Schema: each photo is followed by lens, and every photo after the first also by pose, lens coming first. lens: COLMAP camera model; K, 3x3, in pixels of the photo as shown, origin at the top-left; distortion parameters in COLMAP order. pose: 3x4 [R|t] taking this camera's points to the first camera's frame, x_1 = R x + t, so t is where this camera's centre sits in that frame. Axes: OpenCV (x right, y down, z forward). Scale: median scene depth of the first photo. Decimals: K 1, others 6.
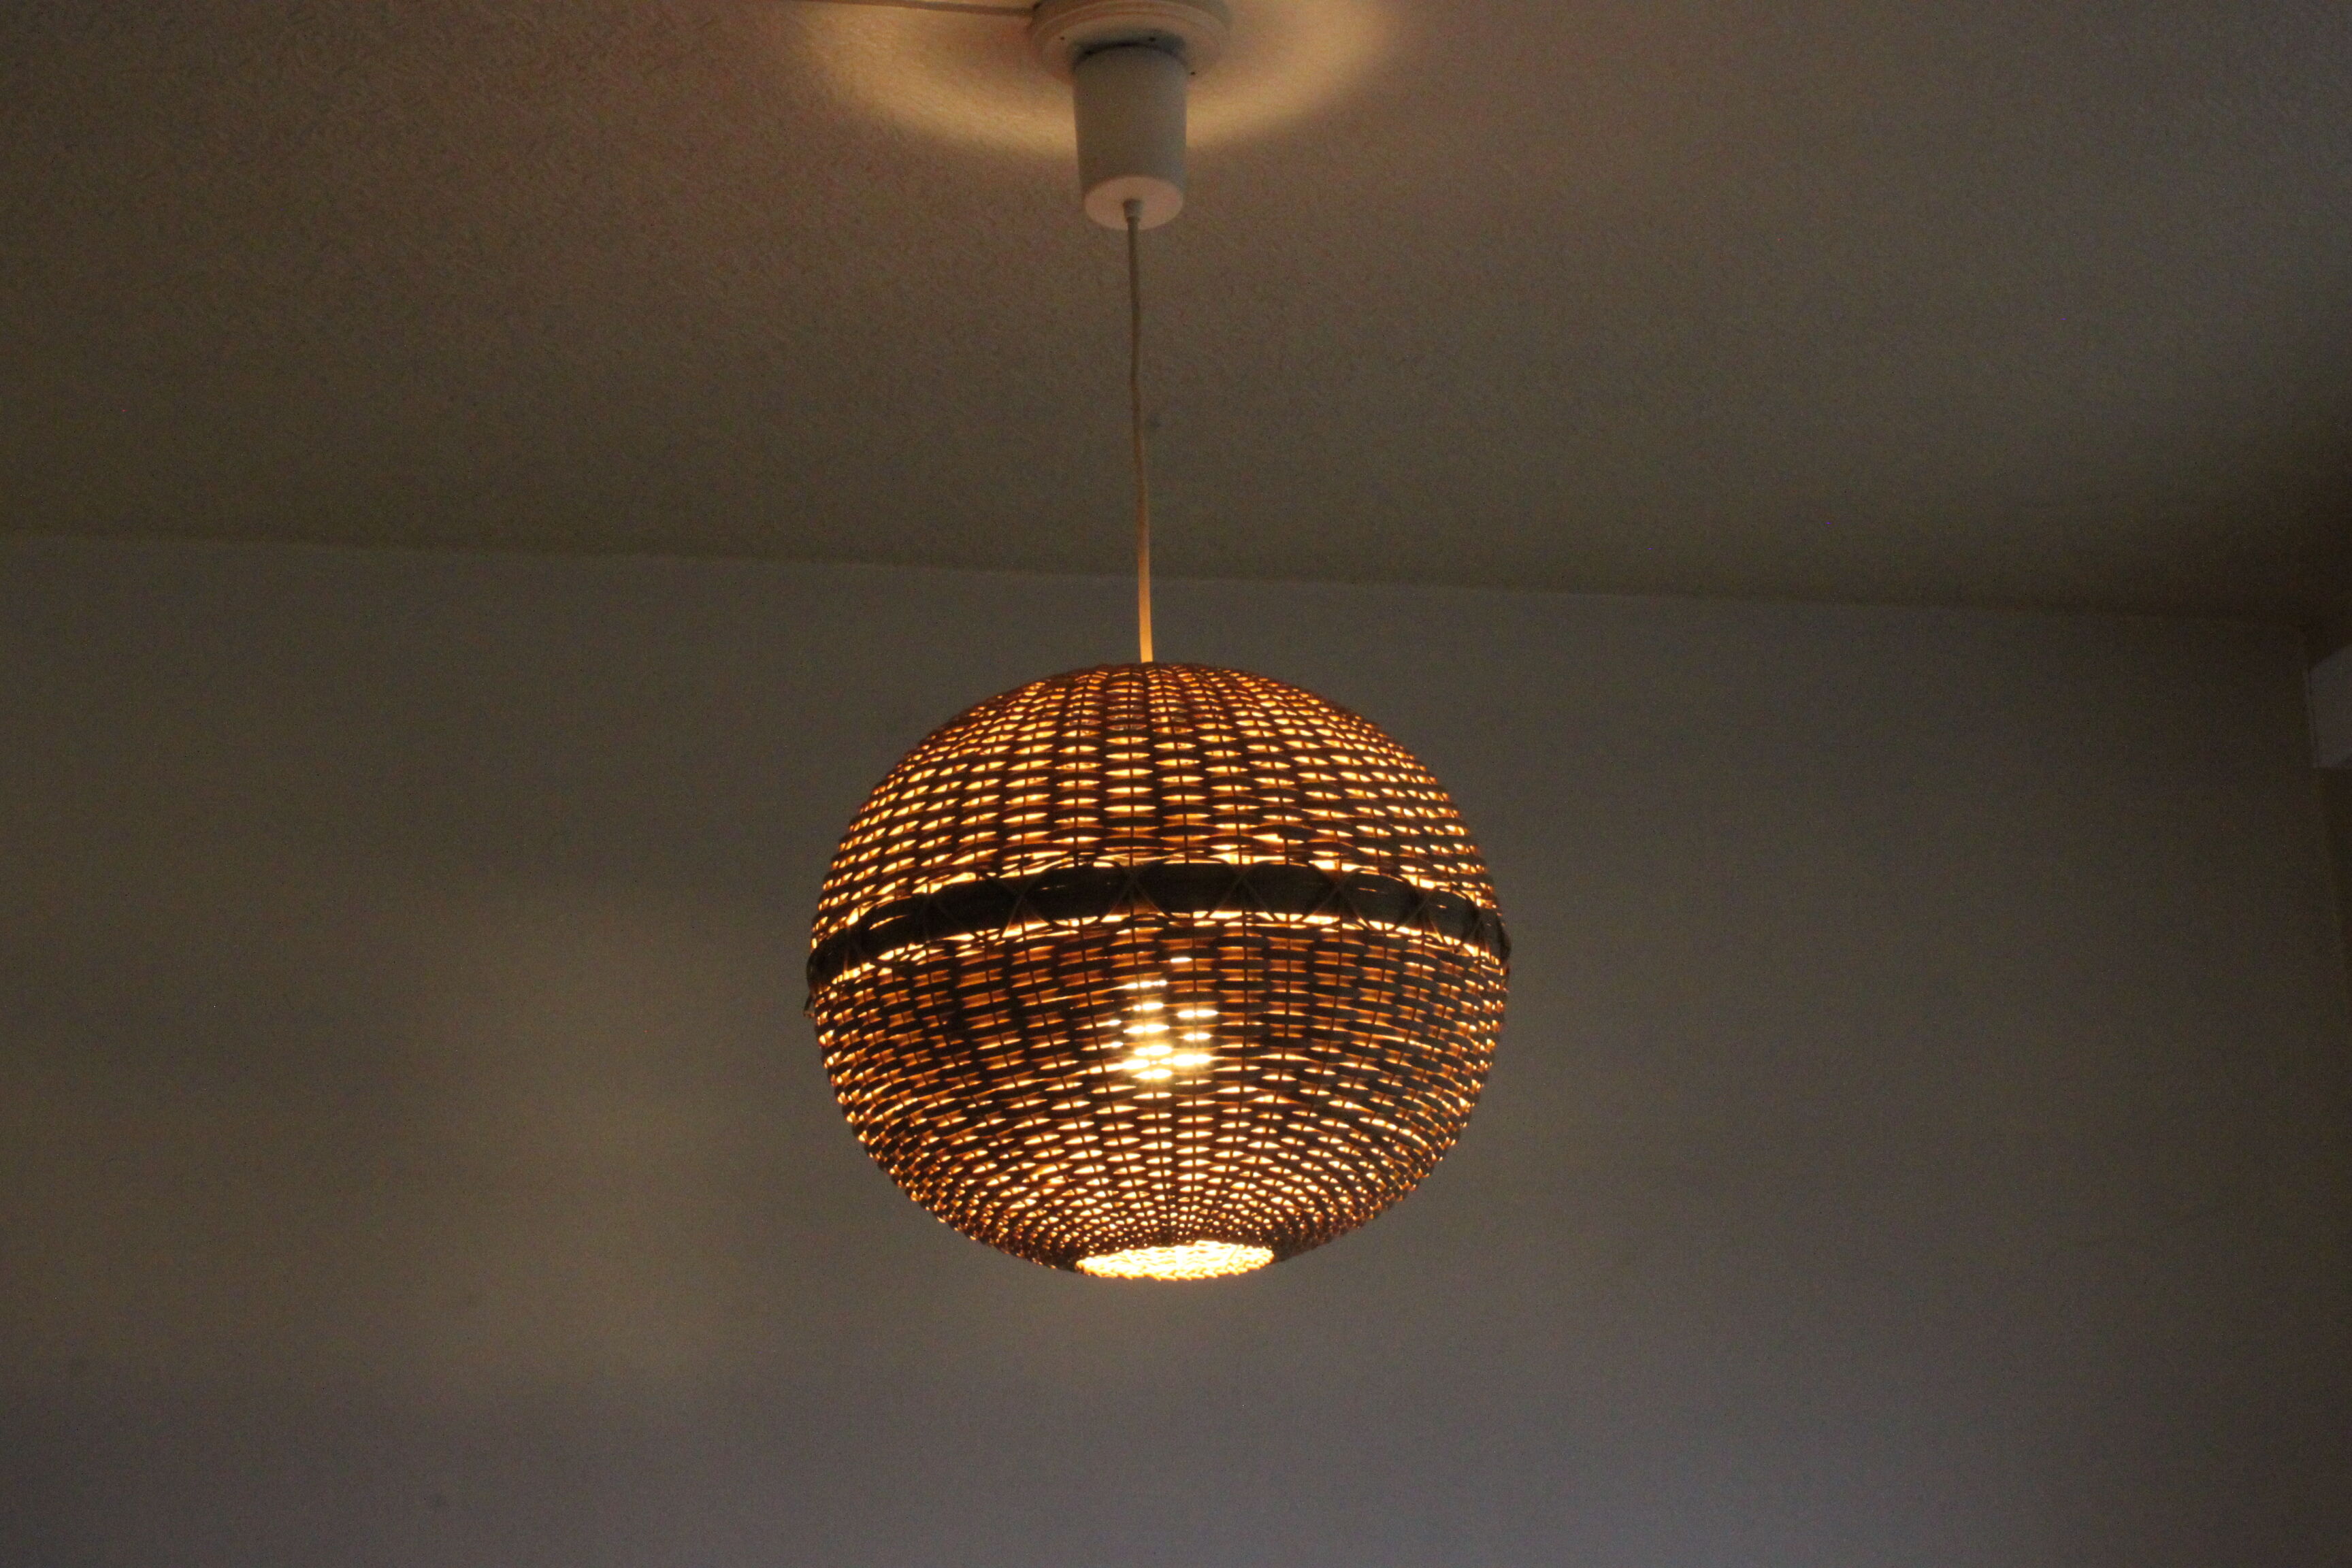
lens RADIAL K [[4211.0, 0, 1176.0], [0, 4211.0, 784.0], [0, 0, 1]] dist [-0.056852, -0.038172]
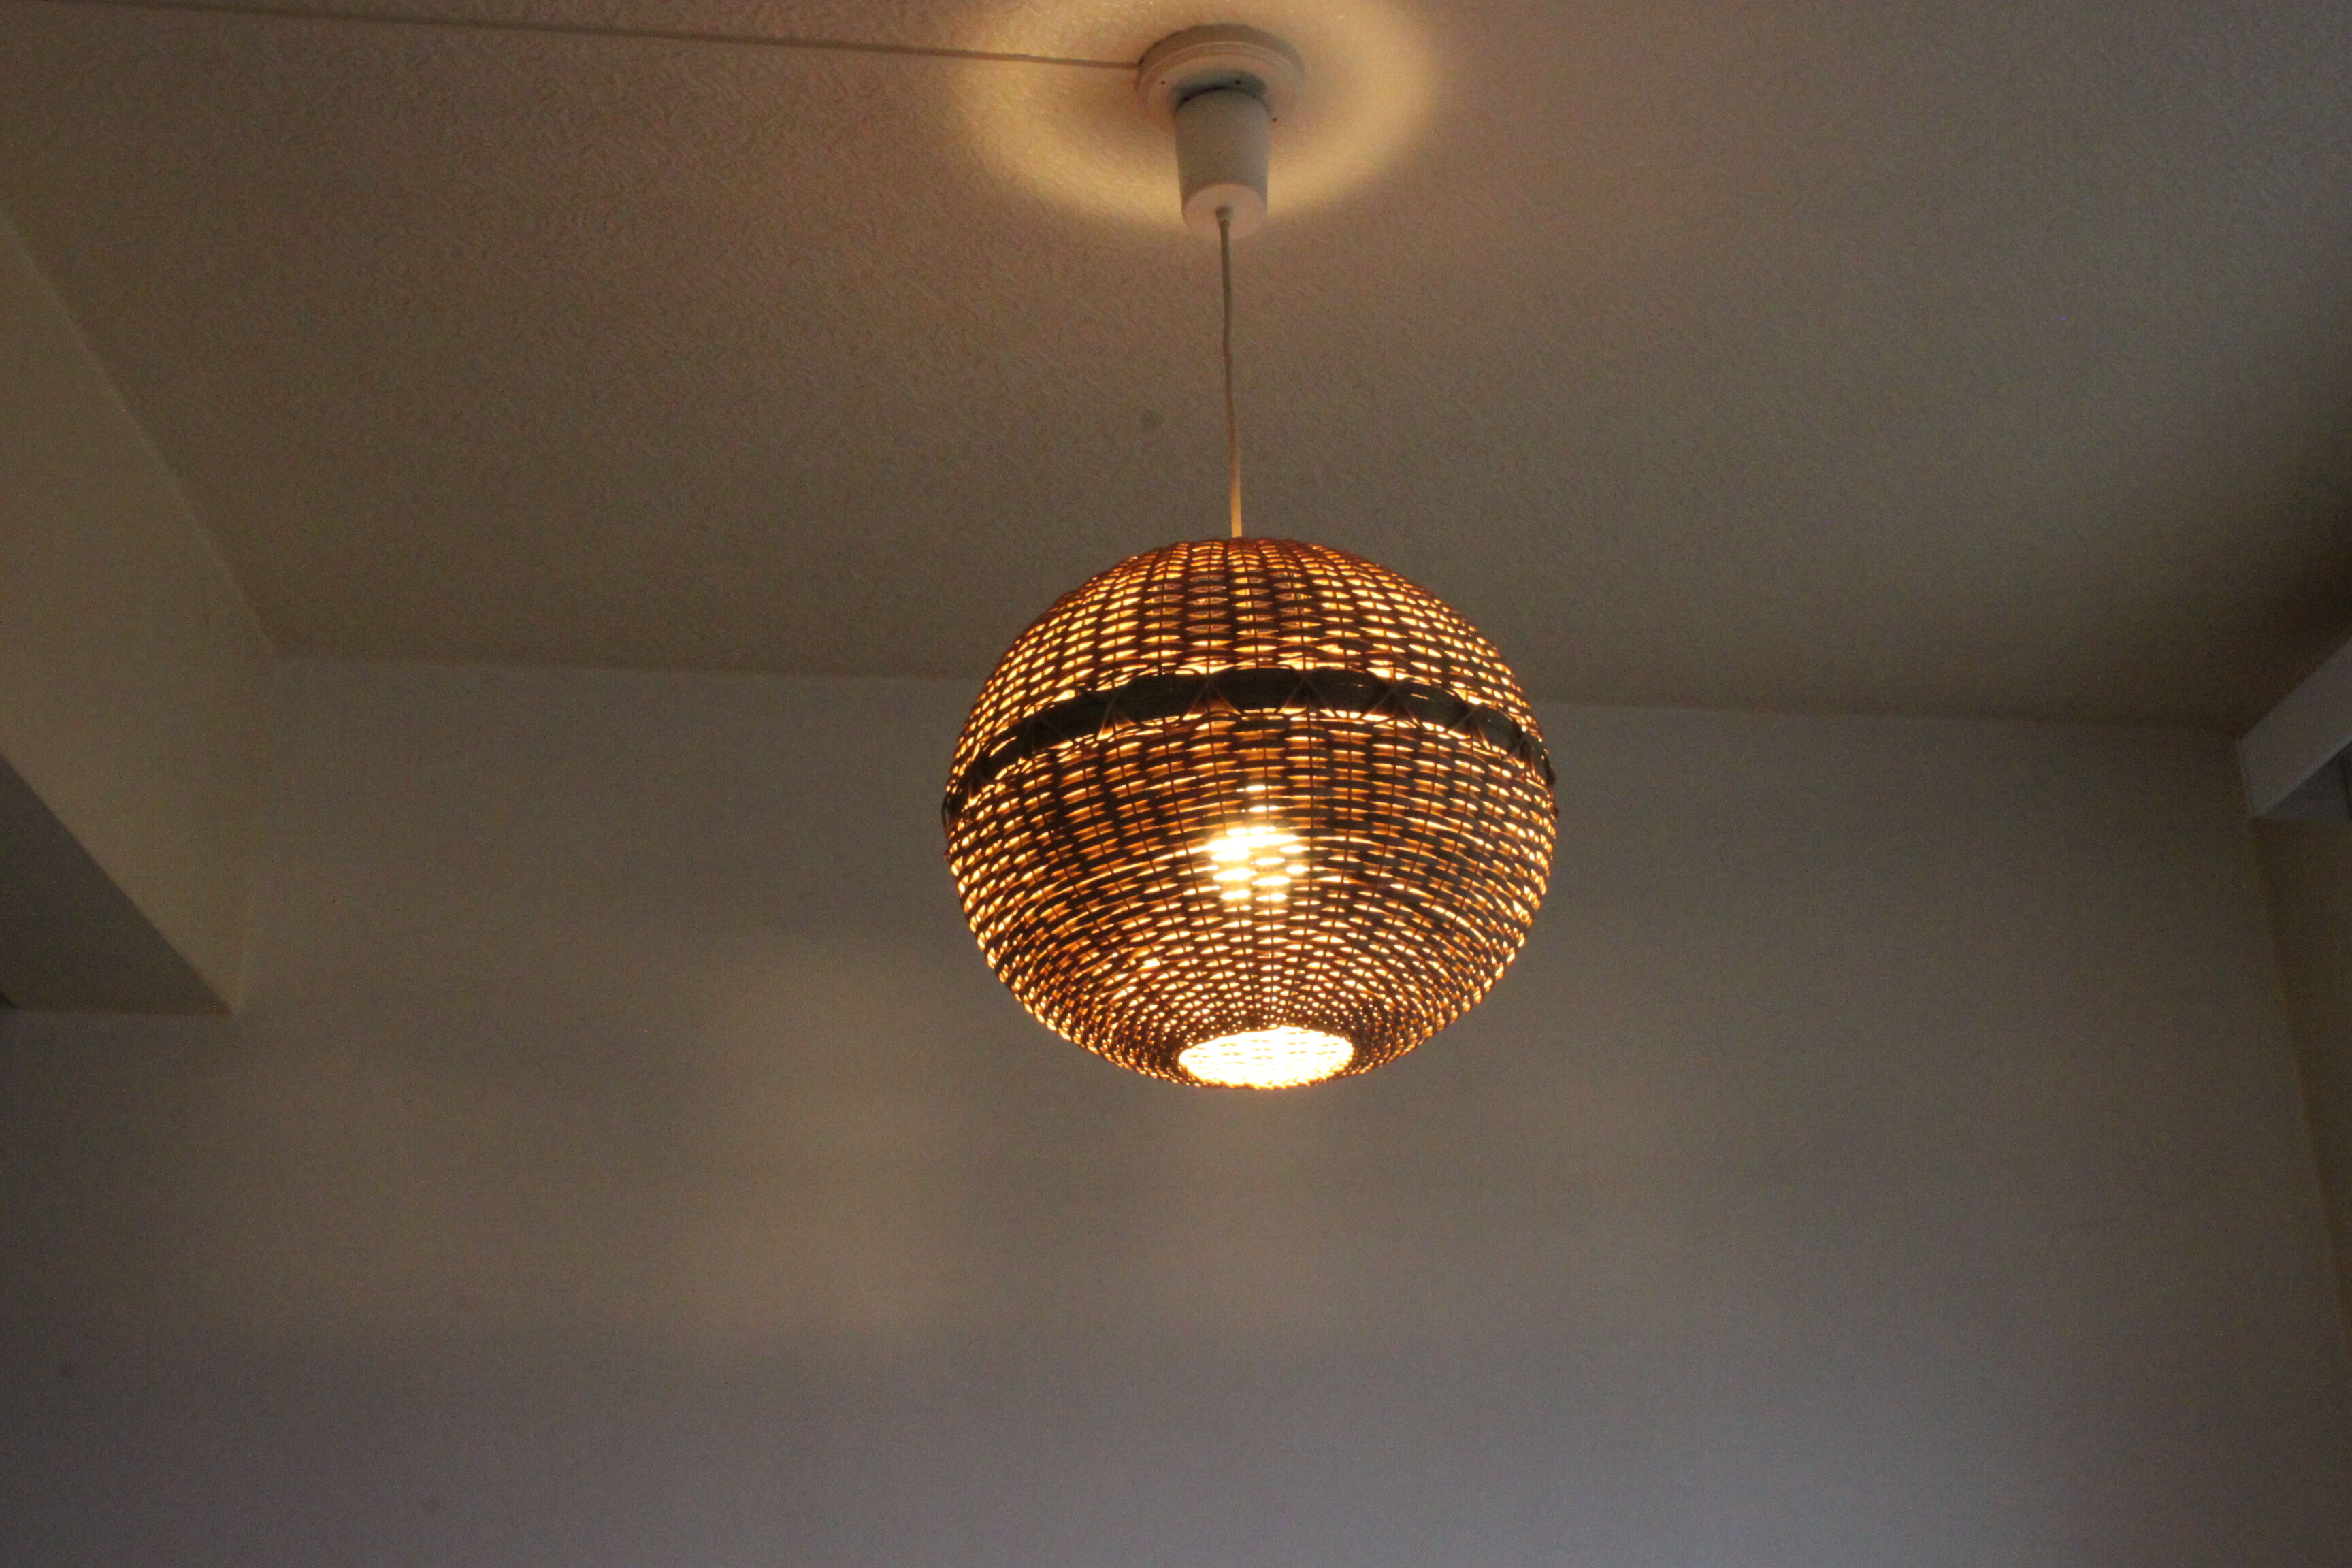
lens RADIAL K [[3092.5, 0, 1176.0], [0, 3092.5, 784.0], [0, 0, 1]] dist [-0.174195, 0.104550]
pose [[0.996601, -0.029609, -0.076881, 0.042924], [0.018706, 0.990137, -0.138846, 0.161104], [0.080233, 0.136936, 0.987325, 0.177594]]
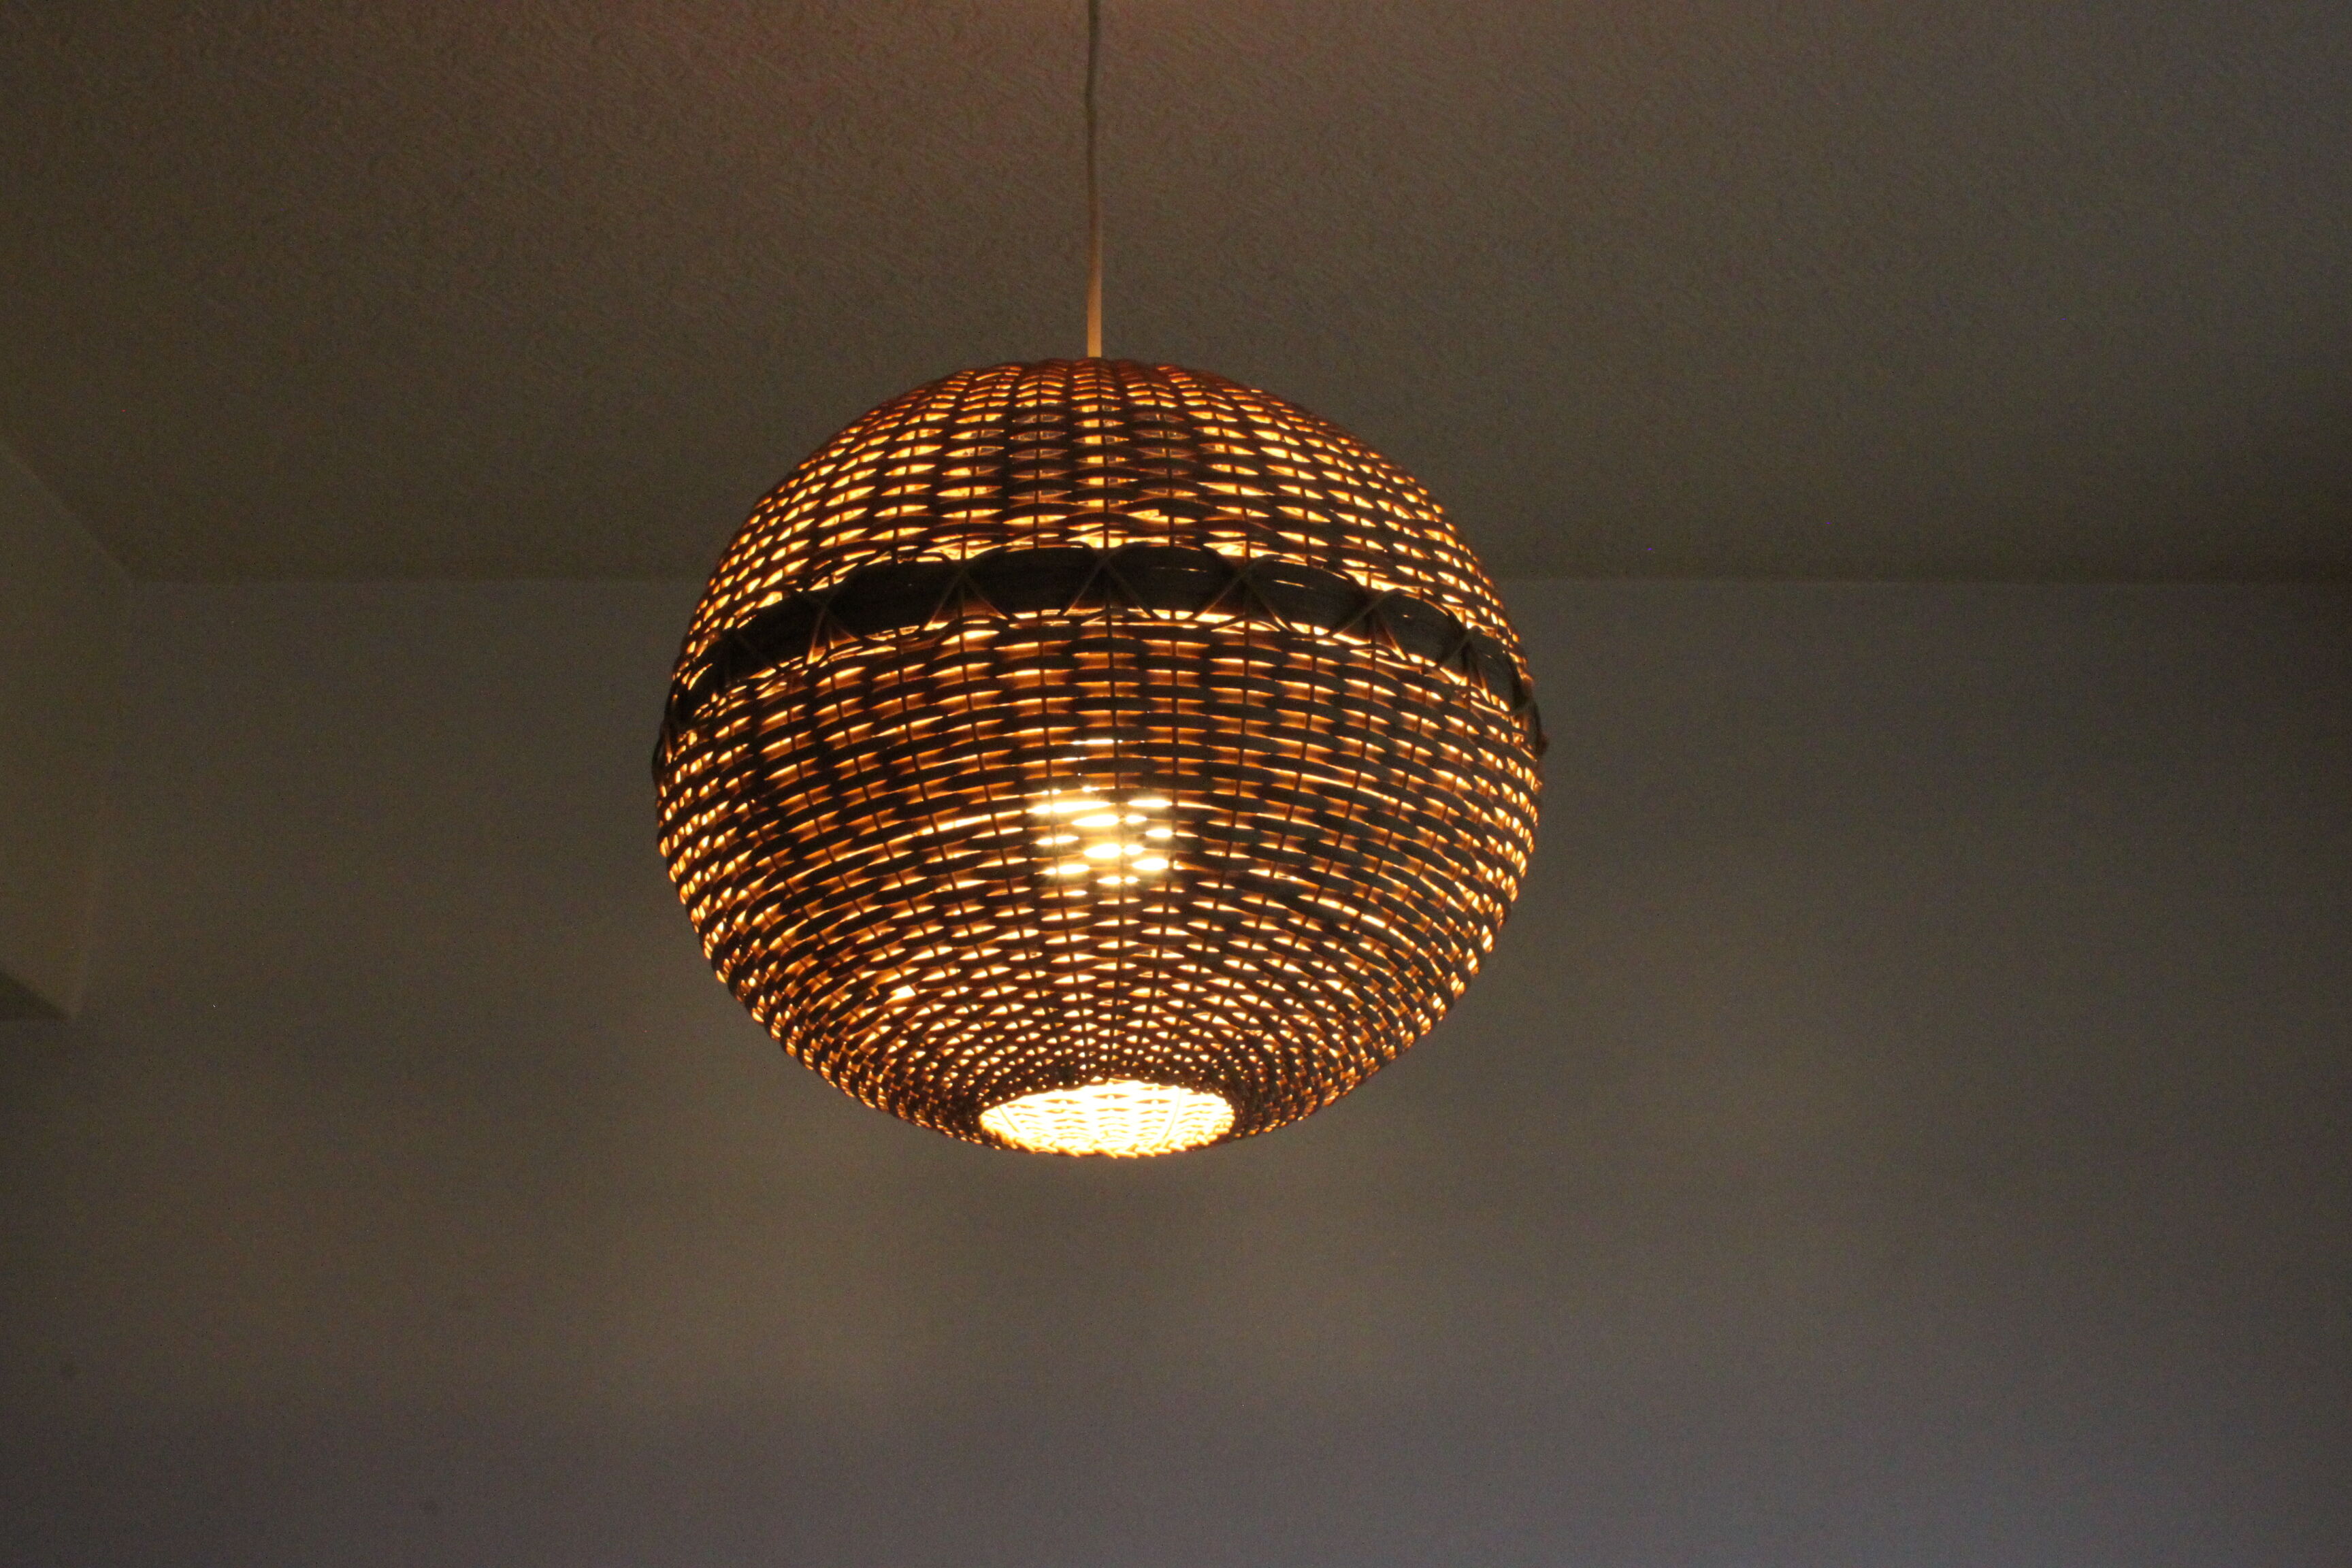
lens RADIAL K [[3092.5, 0, 1176.0], [0, 3092.5, 784.0], [0, 0, 1]] dist [-0.174195, 0.104550]
pose [[0.982169, -0.052244, -0.180594, 0.121855], [0.033204, 0.993716, -0.106889, 0.117503], [0.185044, 0.098986, 0.977732, 0.460270]]
